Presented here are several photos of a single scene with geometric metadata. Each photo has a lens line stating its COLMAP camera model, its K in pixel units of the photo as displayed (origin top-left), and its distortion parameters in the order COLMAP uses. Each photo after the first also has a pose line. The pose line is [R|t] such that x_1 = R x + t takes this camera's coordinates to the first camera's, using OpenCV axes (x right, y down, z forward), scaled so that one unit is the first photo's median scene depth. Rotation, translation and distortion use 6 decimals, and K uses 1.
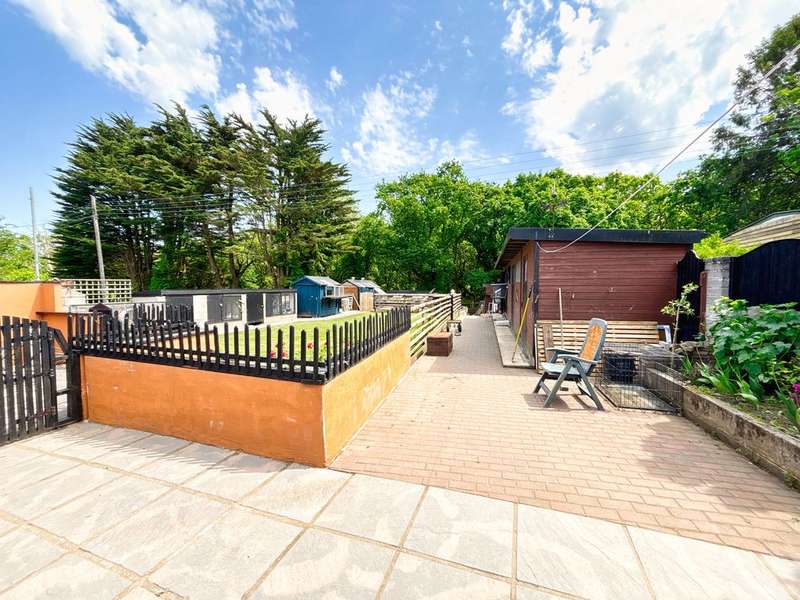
lens RADIAL K [[321.3, 0, 400.0], [0, 321.3, 300.0], [0, 0, 1]] dist [0.001454, 0.000252]
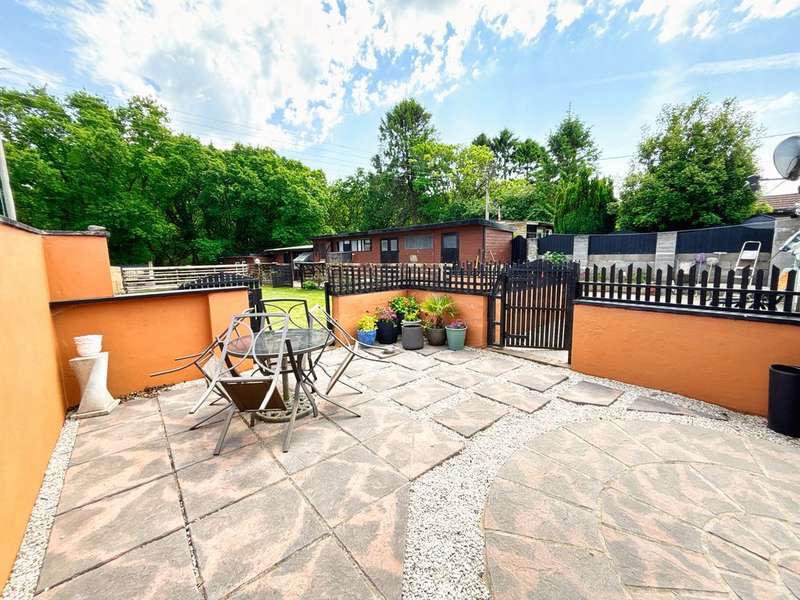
lens RADIAL K [[321.3, 0, 400.0], [0, 321.3, 300.0], [0, 0, 1]] dist [0.001454, 0.000252]
pose [[0.485427, -0.128286, 0.864814, -0.364072], [0.055500, 0.991703, 0.115956, 0.001549], [-0.872514, -0.008291, 0.488519, 0.100362]]
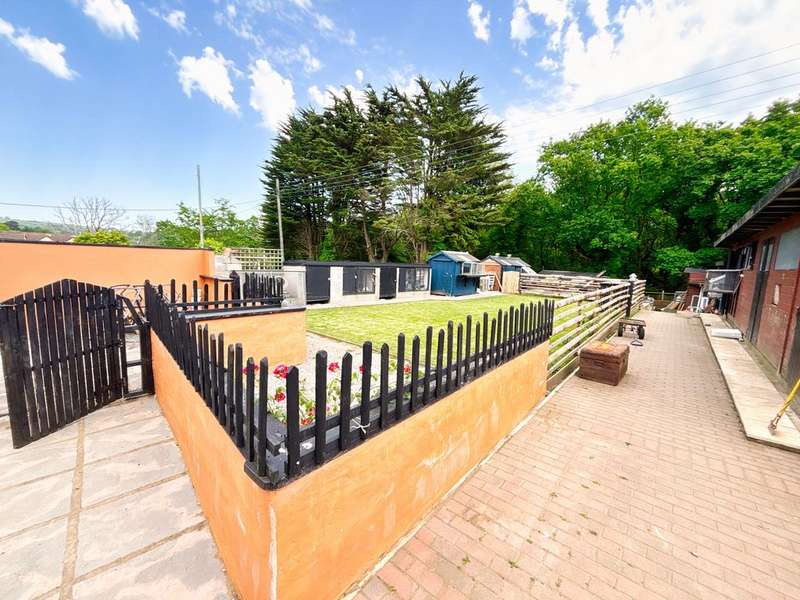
lens RADIAL K [[322.8, 0, 400.0], [0, 322.8, 300.0], [0, 0, 1]] dist [-0.000820, -0.000223]
pose [[0.896140, 0.089681, -0.434615, 0.008727], [-0.057615, 0.994590, 0.086433, -0.004446], [0.440015, -0.052415, 0.896459, 0.075564]]
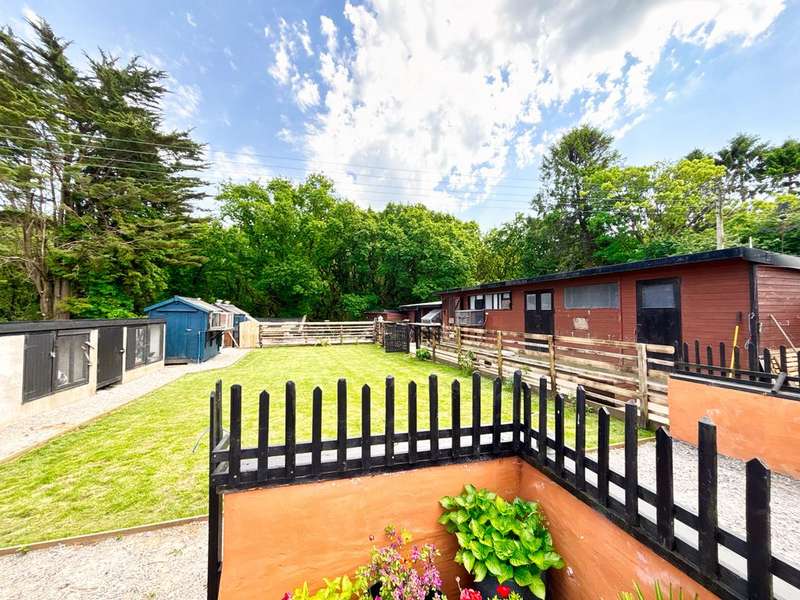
lens RADIAL K [[330.3, 0, 400.0], [0, 330.3, 300.0], [0, 0, 1]] dist [0.002535, -0.000077]
pose [[0.835748, 0.019312, 0.548773, -0.205358], [0.024203, 0.997115, -0.071949, -0.008583], [-0.548579, 0.073414, 0.832869, 0.168679]]
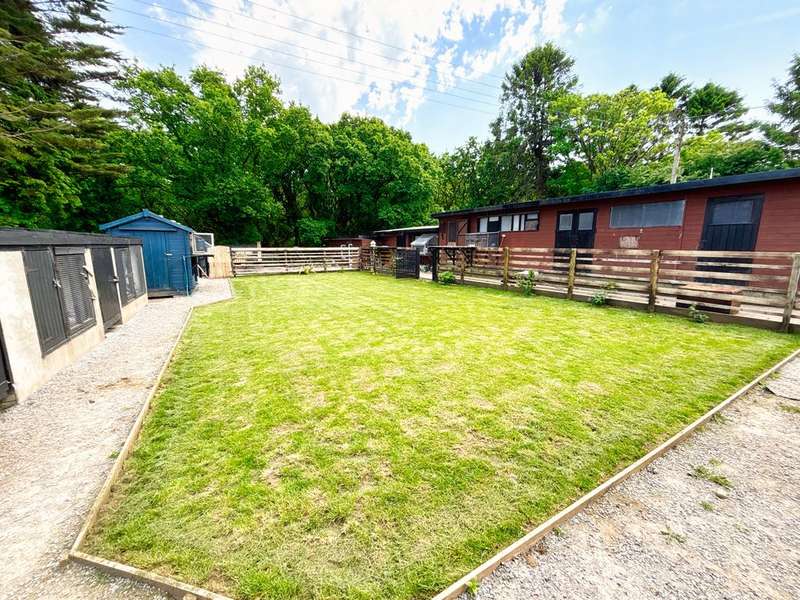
lens RADIAL K [[322.8, 0, 400.0], [0, 322.8, 300.0], [0, 0, 1]] dist [-0.000820, -0.000223]
pose [[0.689109, -0.128733, 0.713131, -0.280966], [0.032251, 0.988567, 0.147290, -0.002027], [-0.723939, -0.078500, 0.685383, 0.285930]]
